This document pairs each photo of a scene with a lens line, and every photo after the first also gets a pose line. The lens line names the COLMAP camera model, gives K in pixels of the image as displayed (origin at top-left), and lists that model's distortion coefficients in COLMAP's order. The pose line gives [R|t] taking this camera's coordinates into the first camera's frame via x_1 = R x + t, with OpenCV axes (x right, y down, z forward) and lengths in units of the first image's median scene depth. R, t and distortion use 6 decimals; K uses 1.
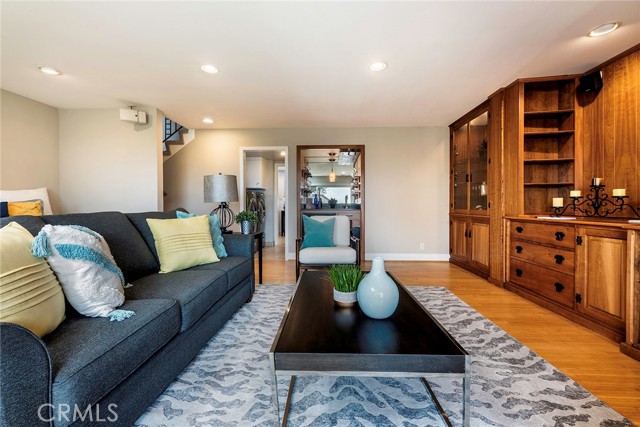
lens RADIAL K [[266.5, 0, 319.1], [0, 266.5, 207.0], [0, 0, 1]] dist [0.000536, 0.000041]
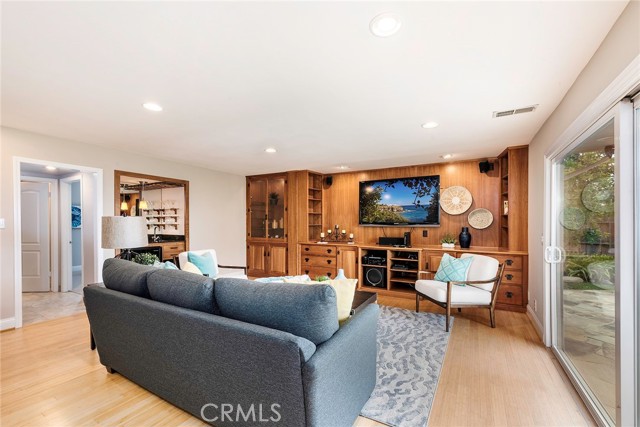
lens RADIAL K [[277.0, 0, 314.1], [0, 277.0, 225.1], [0, 0, 1]] dist [-0.000500, -0.000012]
pose [[0.470682, -0.005782, 0.882284, -0.953979], [0.003268, 0.999983, 0.004810, -0.095770], [-0.882297, 0.000619, 0.470693, 0.036225]]
